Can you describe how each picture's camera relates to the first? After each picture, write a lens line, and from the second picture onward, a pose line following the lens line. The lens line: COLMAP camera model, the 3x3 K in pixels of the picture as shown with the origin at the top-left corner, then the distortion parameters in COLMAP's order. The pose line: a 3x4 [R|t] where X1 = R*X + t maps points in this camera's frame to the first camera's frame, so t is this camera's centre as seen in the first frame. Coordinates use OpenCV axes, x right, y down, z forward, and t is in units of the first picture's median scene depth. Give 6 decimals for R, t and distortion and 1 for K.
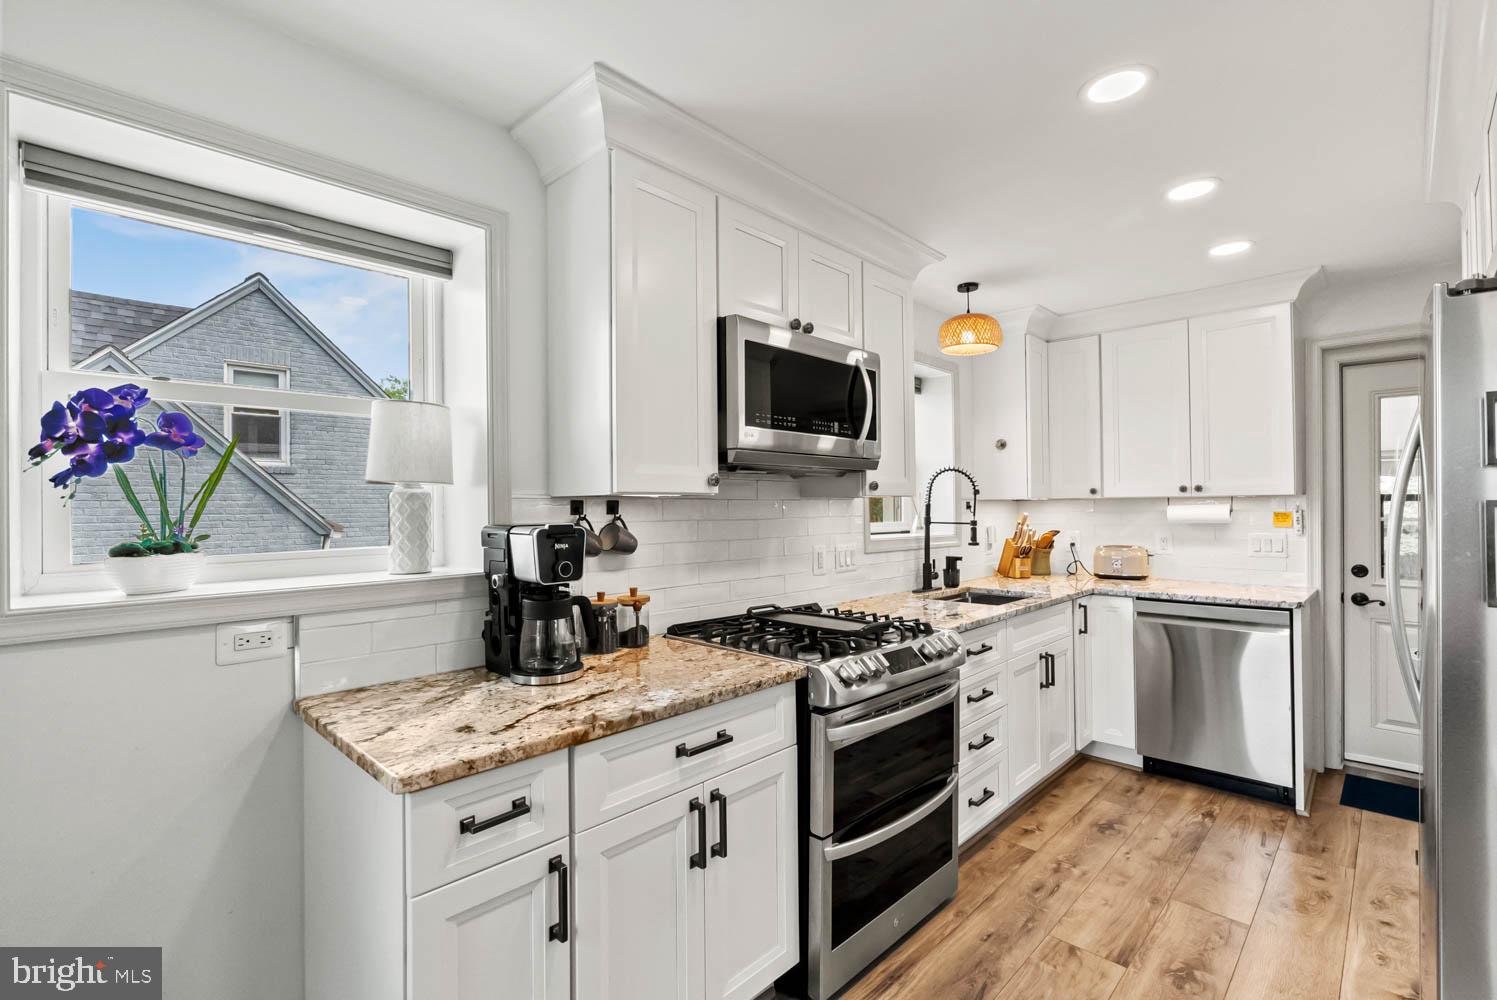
lens RADIAL K [[689.4, 0, 748.5], [0, 689.4, 500.0], [0, 0, 1]] dist [-0.000414, 0.001141]
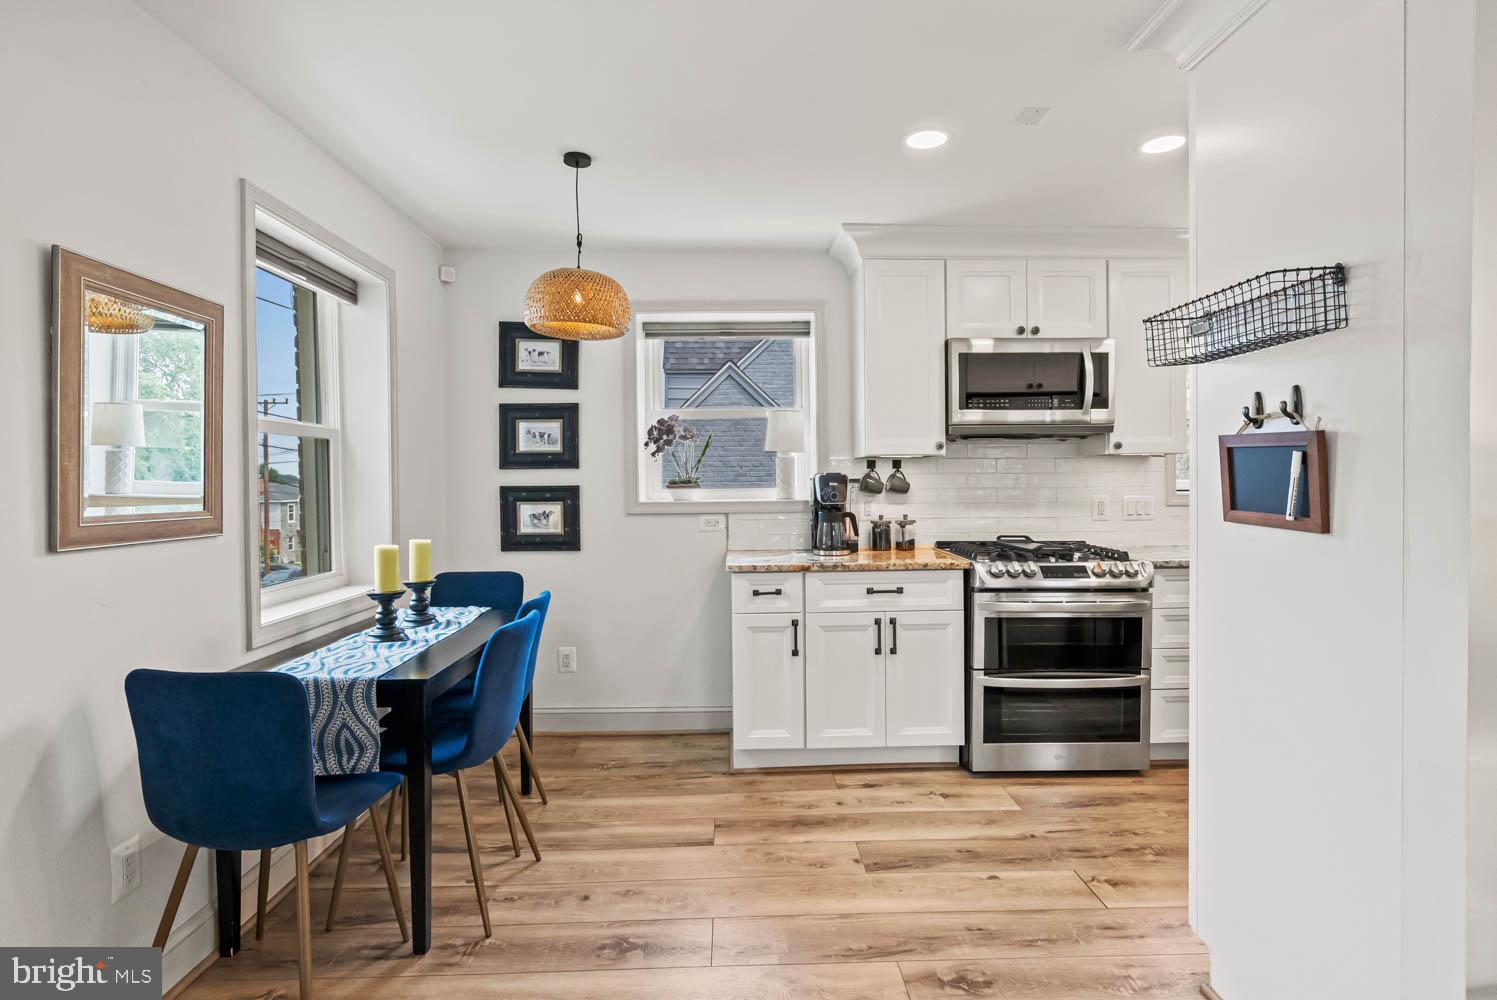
lens RADIAL K [[820.3, 0, 748.5], [0, 820.3, 500.0], [0, 0, 1]] dist [-0.000281, -0.000028]
pose [[0.708163, 0.016619, -0.705853, 1.052078], [0.008457, 0.999452, 0.032016, 0.034594], [0.705998, -0.028642, 0.707634, -0.688506]]
